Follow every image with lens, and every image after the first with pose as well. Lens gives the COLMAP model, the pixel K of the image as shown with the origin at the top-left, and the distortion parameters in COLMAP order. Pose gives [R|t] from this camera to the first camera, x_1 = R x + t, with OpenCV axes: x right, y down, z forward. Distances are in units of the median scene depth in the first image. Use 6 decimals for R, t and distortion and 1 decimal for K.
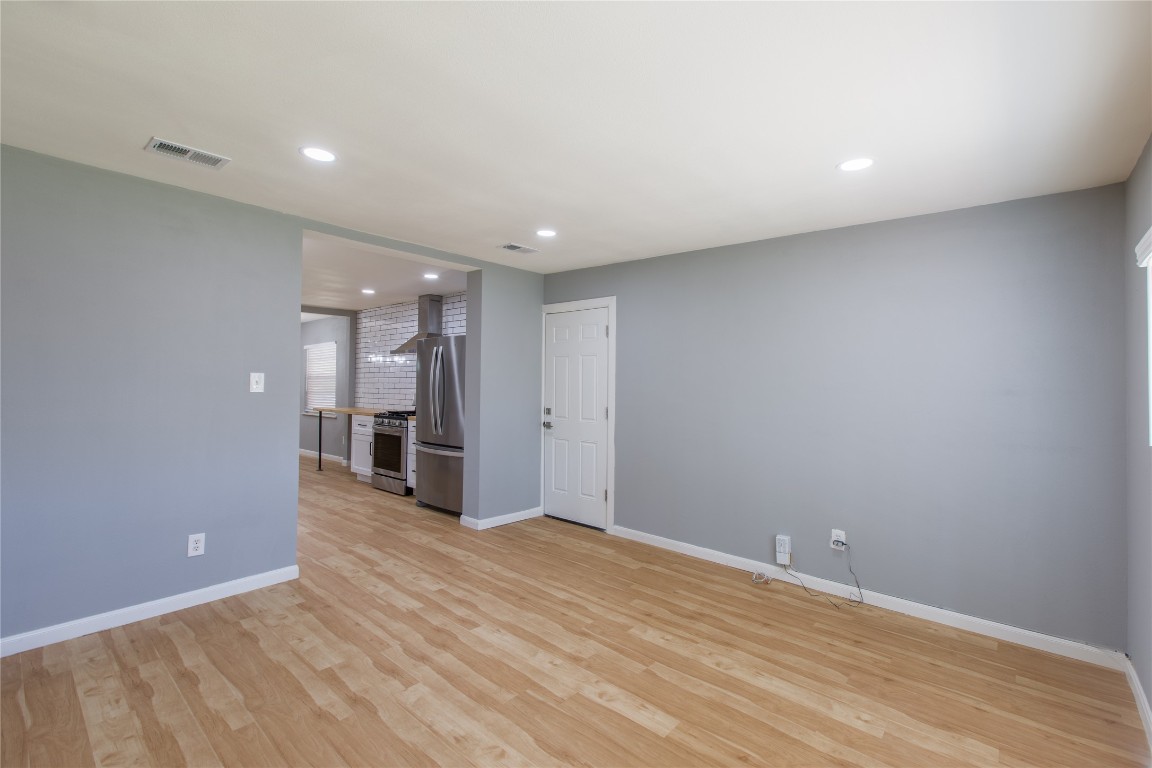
lens RADIAL K [[504.7, 0, 575.8], [0, 504.7, 378.8], [0, 0, 1]] dist [0.001301, -0.001191]
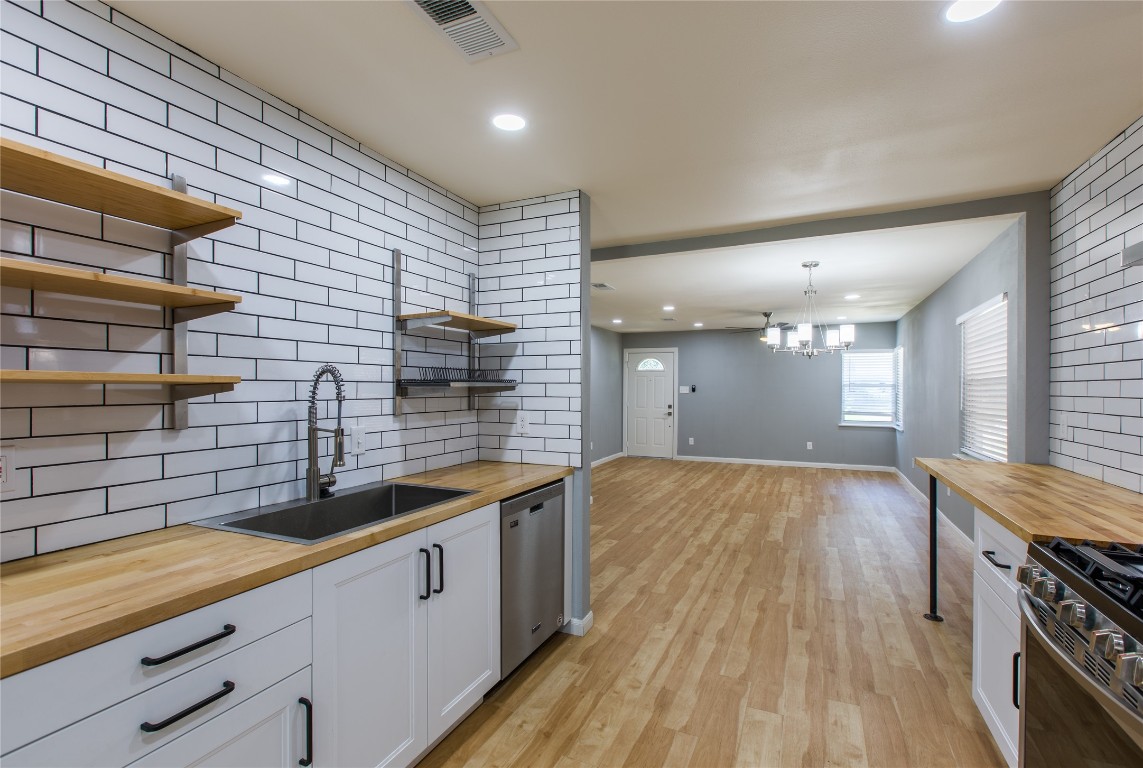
lens RADIAL K [[518.3, 0, 574.4], [0, 518.3, 389.9], [0, 0, 1]] dist [-0.000589, -0.000108]
pose [[0.278817, -0.006506, -0.960322, -0.431466], [0.015305, 0.999880, -0.002330, -0.000328], [0.960222, -0.014048, 0.278883, 1.375436]]
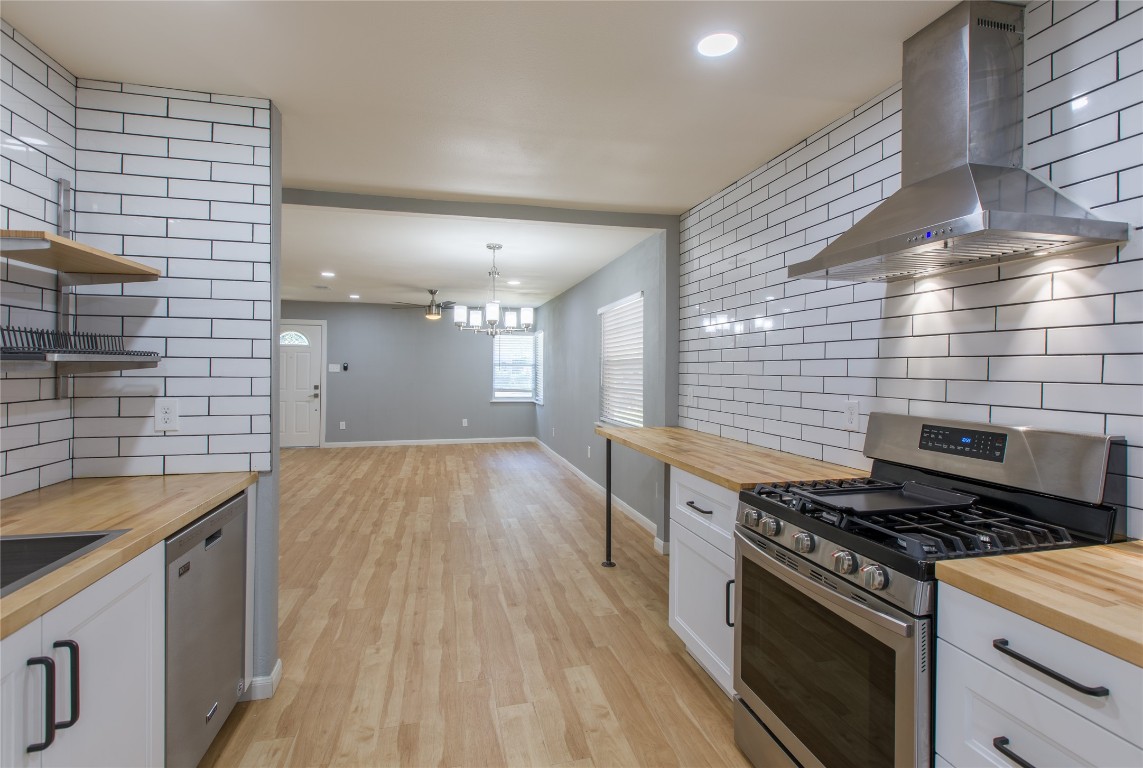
lens RADIAL K [[528.1, 0, 571.0], [0, 528.1, 366.3], [0, 0, 1]] dist [0.001006, -0.000551]
pose [[0.816769, -0.007263, -0.576919, -0.567962], [0.010605, 0.999941, 0.002426, -0.001171], [0.576867, -0.008100, 0.816798, 1.307006]]
